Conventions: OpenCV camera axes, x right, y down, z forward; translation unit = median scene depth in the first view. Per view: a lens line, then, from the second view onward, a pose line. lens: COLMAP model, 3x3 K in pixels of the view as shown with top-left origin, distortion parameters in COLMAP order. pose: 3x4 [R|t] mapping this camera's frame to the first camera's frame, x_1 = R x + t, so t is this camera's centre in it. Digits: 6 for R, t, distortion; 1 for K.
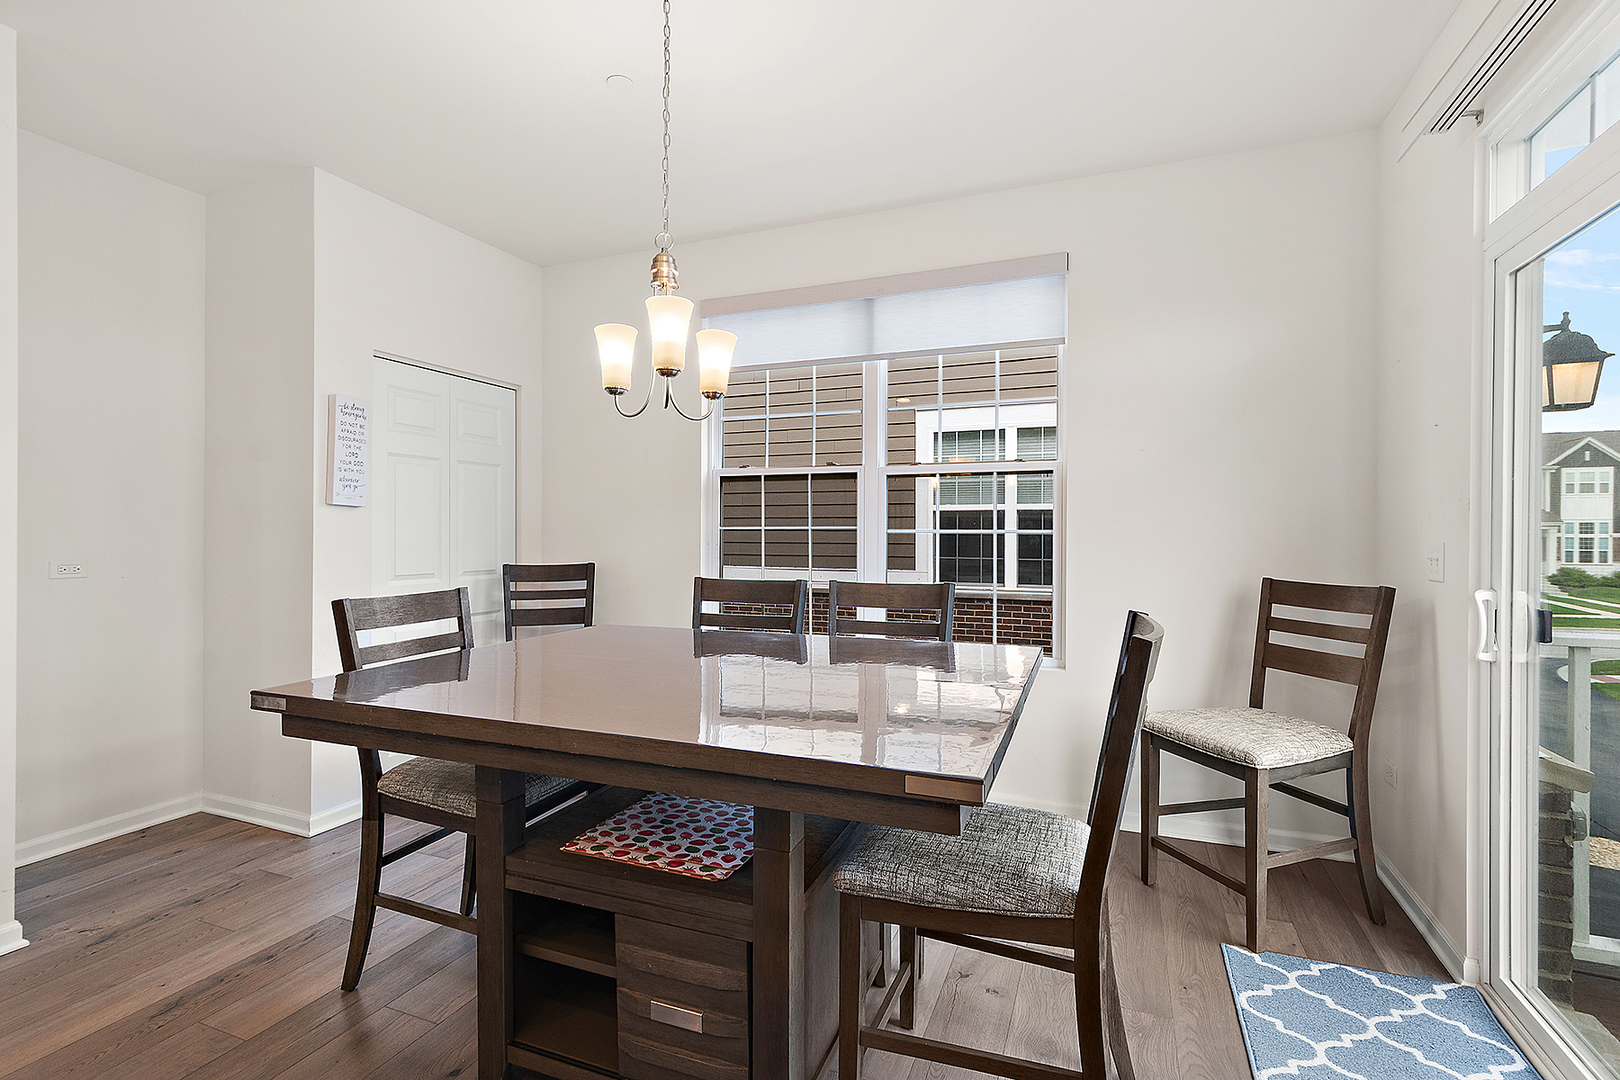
lens RADIAL K [[760.0, 0, 810.5], [0, 760.0, 538.4], [0, 0, 1]] dist [-0.004785, -0.000170]
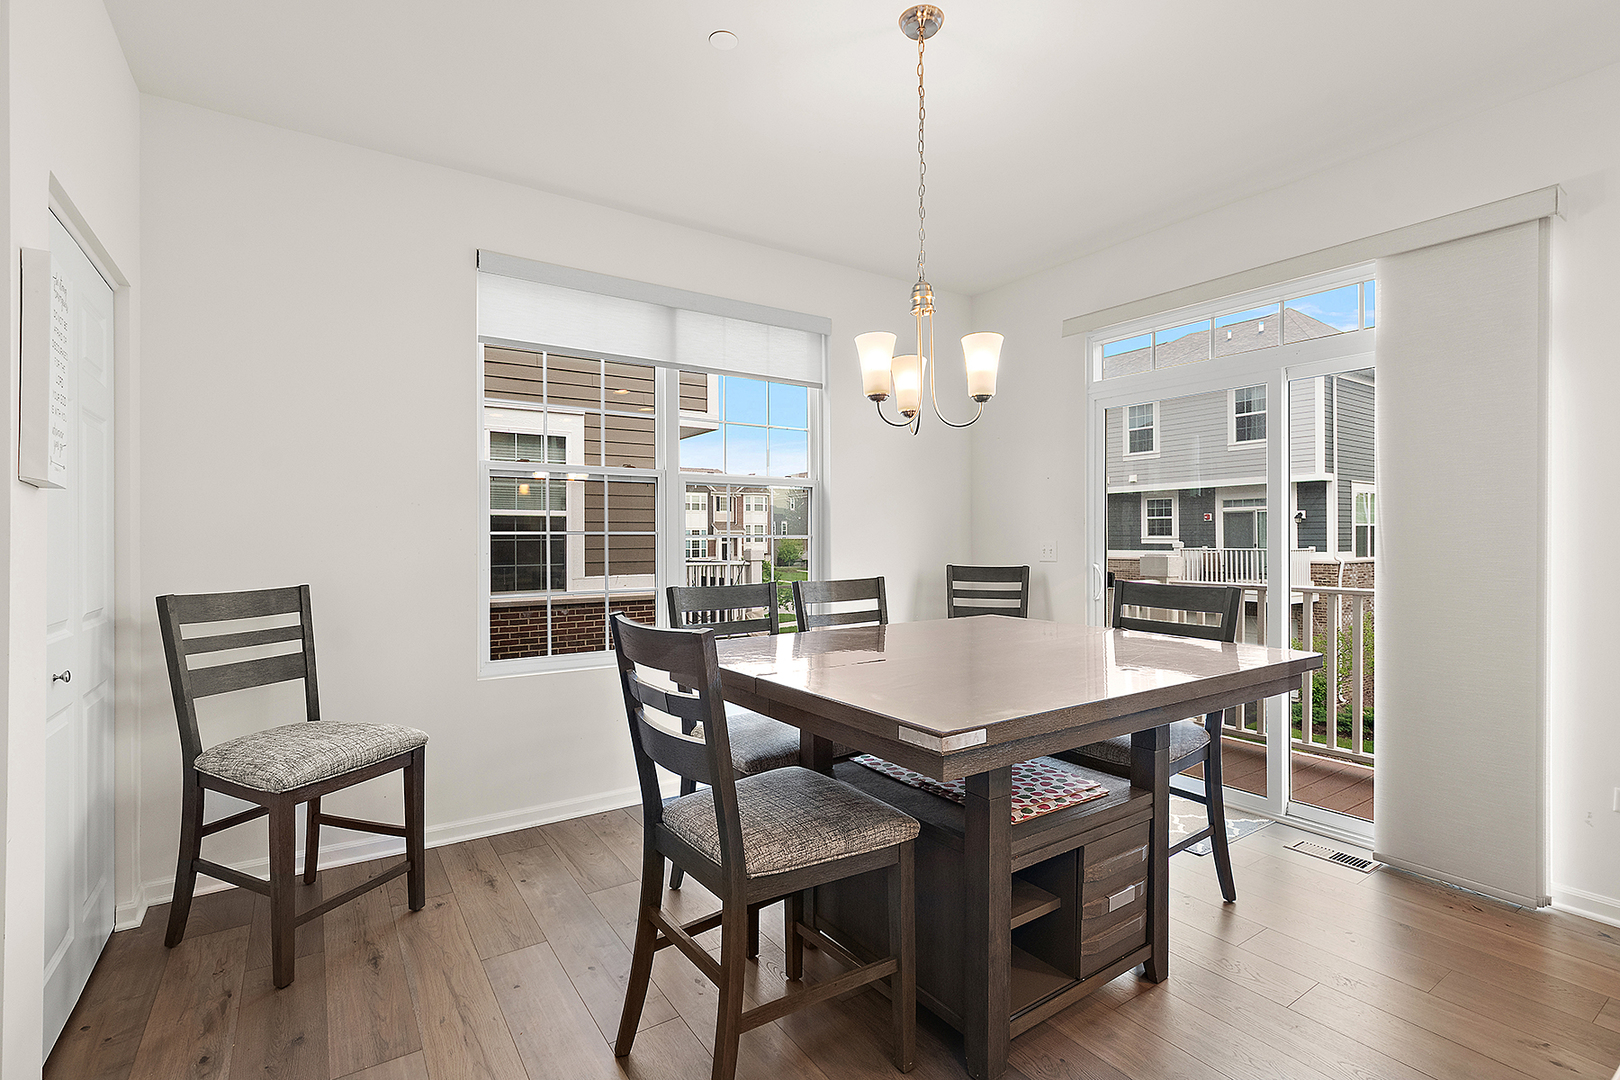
lens RADIAL K [[733.0, 0, 819.1], [0, 733.0, 535.7], [0, 0, 1]] dist [-0.000094, 0.000354]
pose [[0.570423, -0.003269, 0.821344, -0.602558], [0.013530, 0.999894, -0.005416, -0.002399], [-0.821239, 0.014202, 0.570407, 0.273751]]
